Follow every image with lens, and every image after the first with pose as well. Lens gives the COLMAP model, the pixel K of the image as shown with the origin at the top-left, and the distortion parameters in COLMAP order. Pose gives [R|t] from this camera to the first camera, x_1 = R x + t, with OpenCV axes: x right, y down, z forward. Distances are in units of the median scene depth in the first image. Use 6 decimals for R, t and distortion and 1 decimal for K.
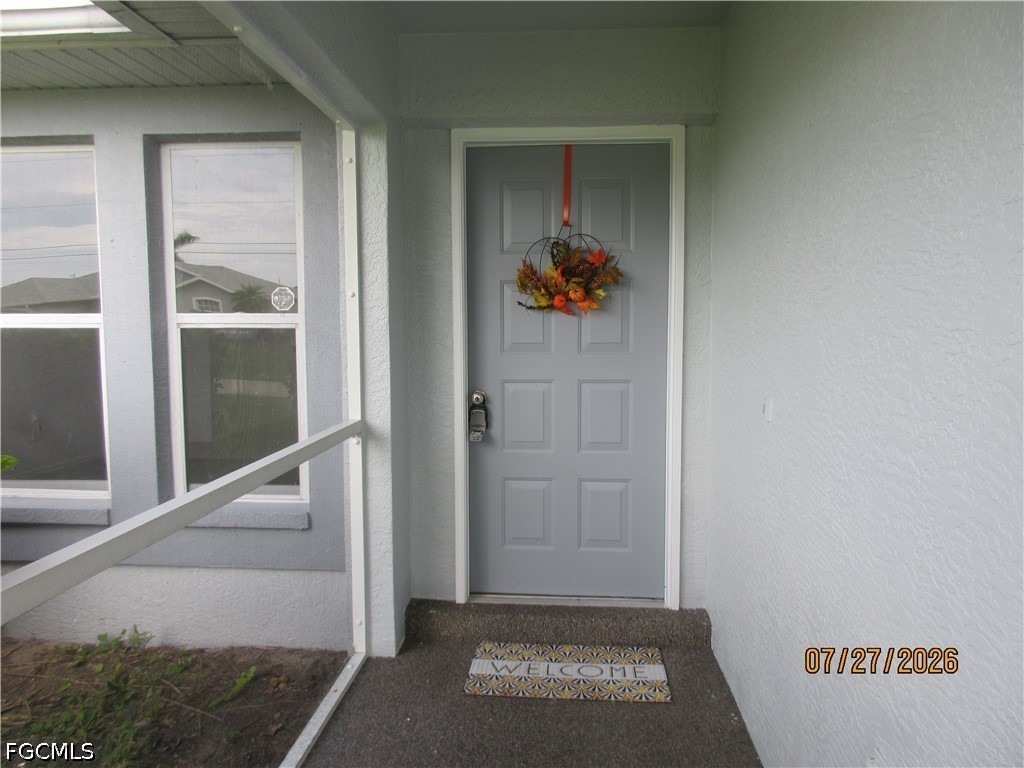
lens RADIAL K [[751.8, 0, 511.7], [0, 751.8, 384.0], [0, 0, 1]] dist [-0.010930, 0.003687]
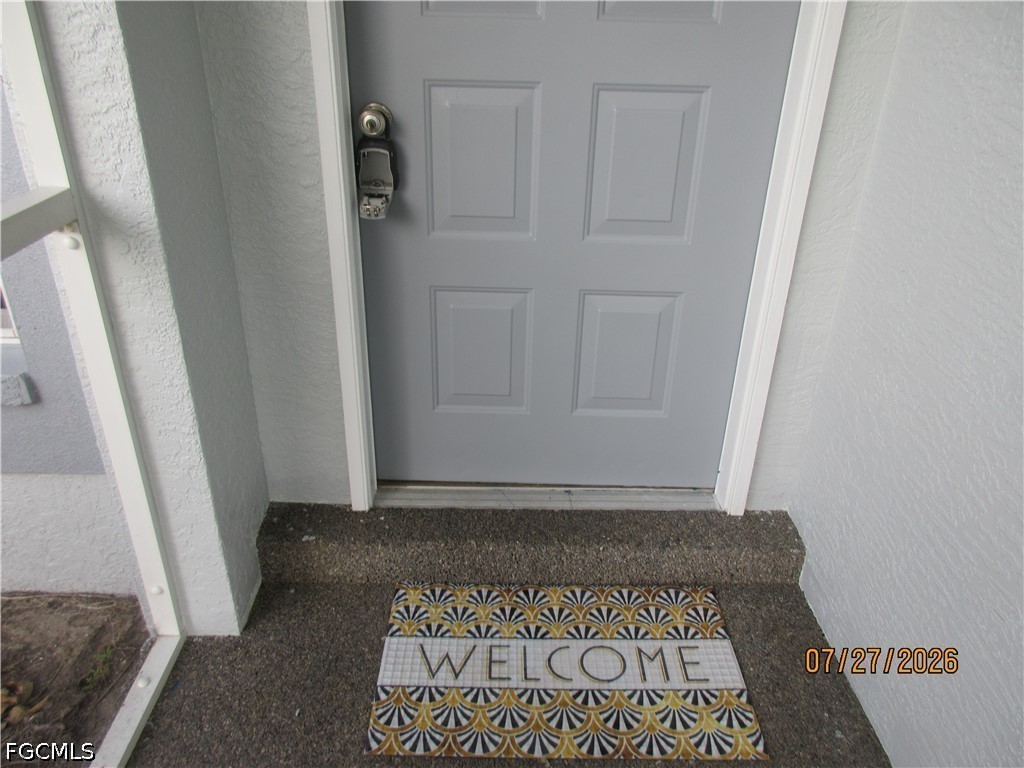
lens RADIAL K [[751.8, 0, 514.3], [0, 751.8, 386.9], [0, 0, 1]] dist [-0.010930, 0.003687]
pose [[0.994870, -0.019853, 0.099195, -0.008919], [-0.021080, 0.918344, 0.395221, -0.016037], [-0.098941, -0.395285, 0.913214, 0.546578]]
